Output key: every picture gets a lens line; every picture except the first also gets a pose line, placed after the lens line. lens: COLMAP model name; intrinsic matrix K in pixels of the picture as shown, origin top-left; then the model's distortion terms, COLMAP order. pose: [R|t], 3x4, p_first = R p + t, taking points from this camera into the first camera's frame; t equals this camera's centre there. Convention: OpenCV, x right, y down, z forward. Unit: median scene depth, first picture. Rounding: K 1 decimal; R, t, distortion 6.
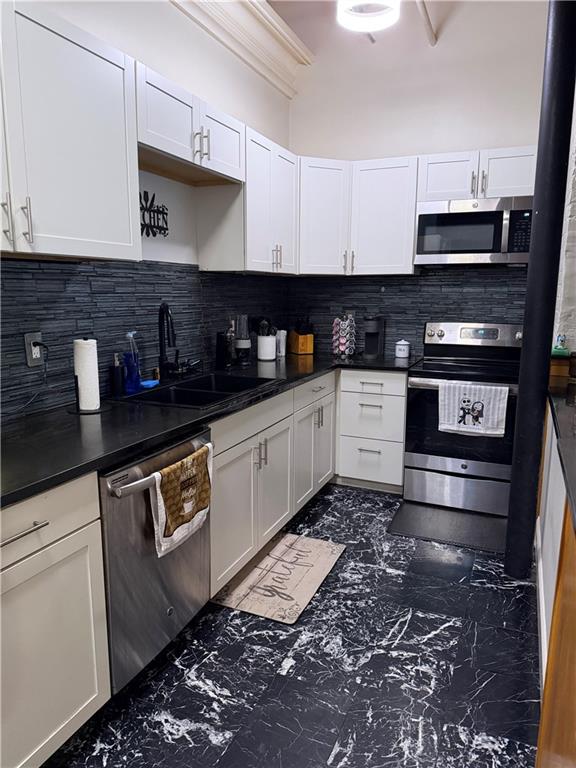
lens RADIAL K [[547.4, 0, 294.1], [0, 547.4, 385.8], [0, 0, 1]] dist [0.127266, -0.167657]
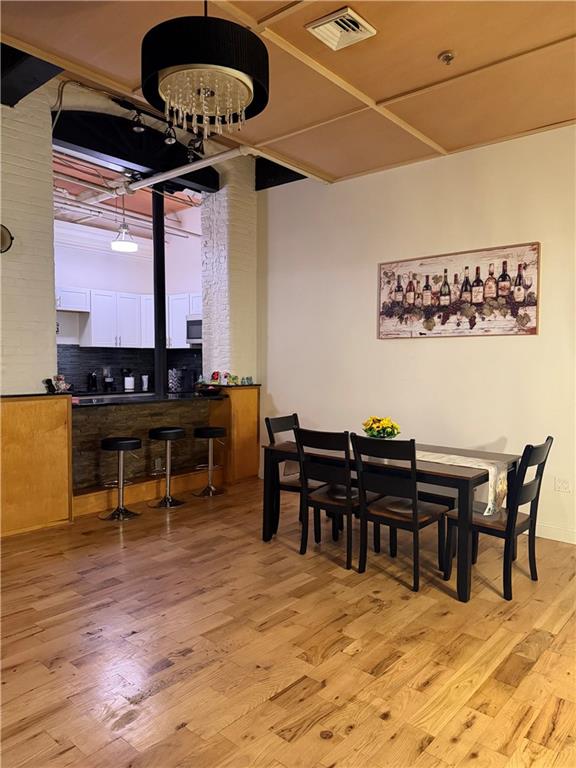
lens RADIAL K [[540.1, 0, 287.9], [0, 540.1, 387.9], [0, 0, 1]] dist [0.114406, -0.161773]
pose [[0.949598, 0.014685, -0.313127, 1.333573], [-0.054086, 0.991597, -0.117518, 0.179741], [0.308770, 0.128531, 0.942412, -0.848637]]
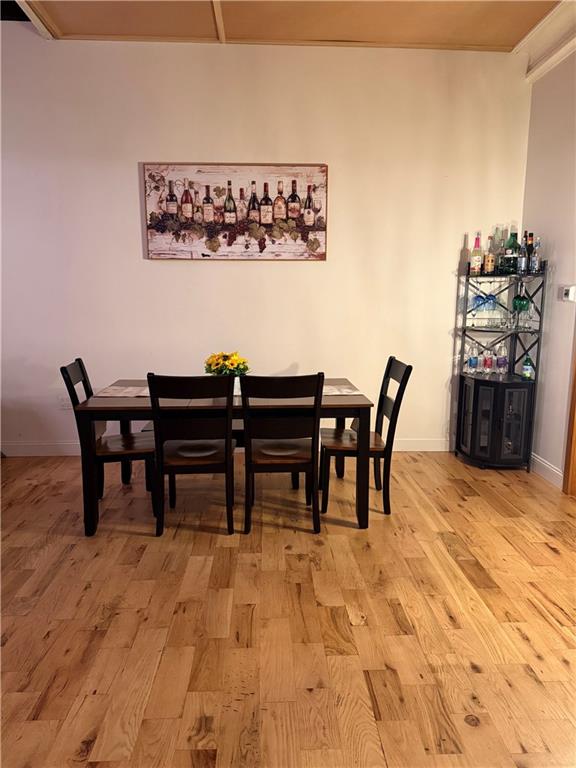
lens RADIAL K [[540.1, 0, 287.9], [0, 540.1, 387.9], [0, 0, 1]] dist [0.114406, -0.161773]
pose [[0.907378, -0.078668, 0.412889, 0.820345], [0.080098, 0.996690, 0.013874, 0.151973], [-0.412614, 0.020482, 0.910676, -0.608529]]
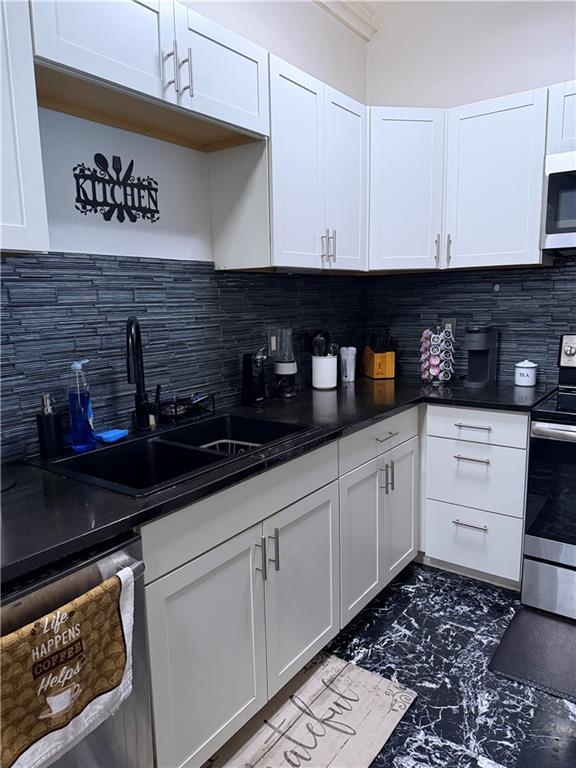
lens RADIAL K [[554.4, 0, 284.1], [0, 554.4, 387.3], [0, 0, 1]] dist [0.042277, -0.063196]
pose [[0.971679, 0.011957, -0.236003, 0.083963], [-0.014071, 0.999875, -0.007275, -0.049289], [0.235887, 0.010390, 0.971725, 0.308262]]
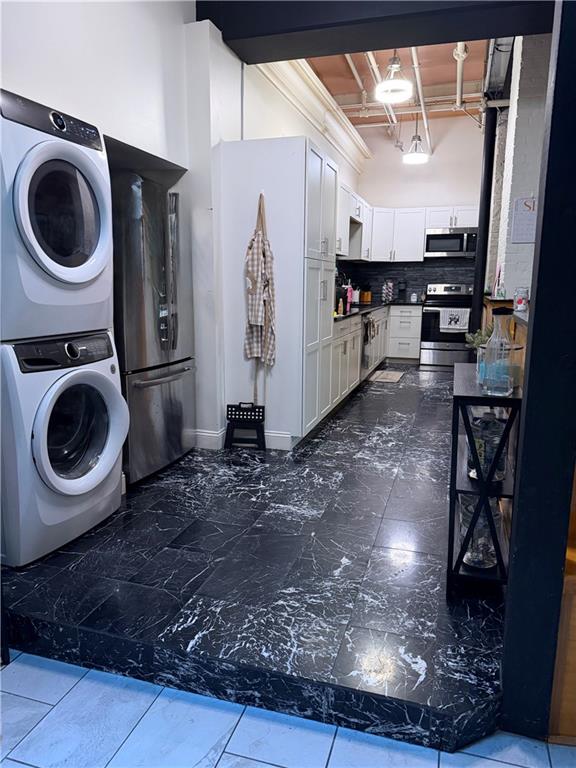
lens RADIAL K [[550.8, 0, 288.0], [0, 550.8, 384.0], [0, 0, 1]] dist [0.184022, -0.279169]
pose [[0.995944, -0.015630, 0.088609, -0.579040], [0.014826, 0.999843, 0.009719, 0.281880], [-0.088747, -0.008366, 0.996019, -1.289543]]
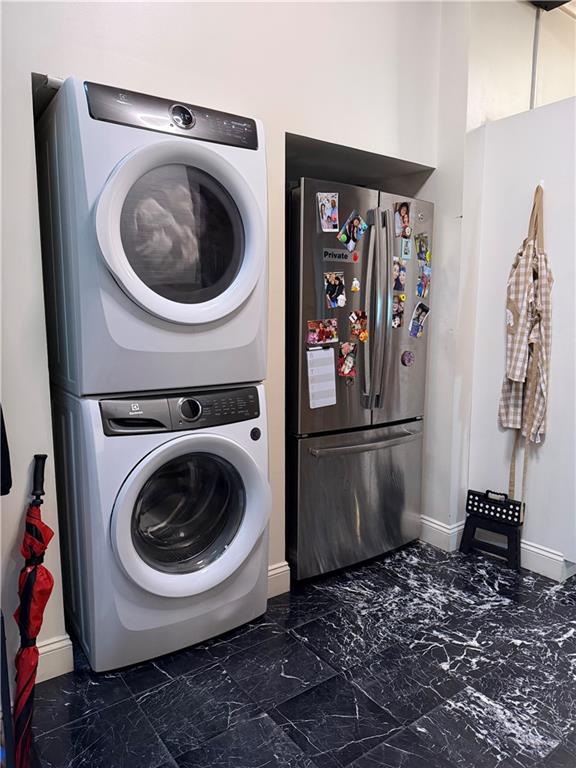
lens RADIAL K [[554.4, 0, 284.1], [0, 554.4, 387.3], [0, 0, 1]] dist [0.042277, -0.063196]
pose [[0.857345, 0.066532, -0.510425, -0.415047], [-0.086092, 0.996178, -0.014759, 0.214464], [0.507492, 0.056597, 0.859796, -0.940200]]
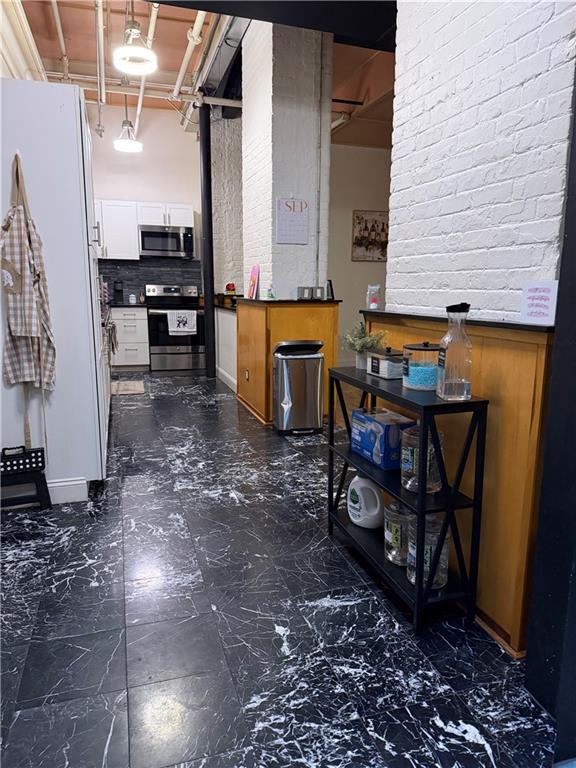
lens RADIAL K [[547.4, 0, 294.1], [0, 547.4, 385.8], [0, 0, 1]] dist [0.127266, -0.167657]
pose [[0.762108, -0.117647, 0.636671, -0.781439], [0.111903, 0.992488, 0.049447, 0.242778], [-0.637706, 0.033561, 0.769549, -1.009839]]
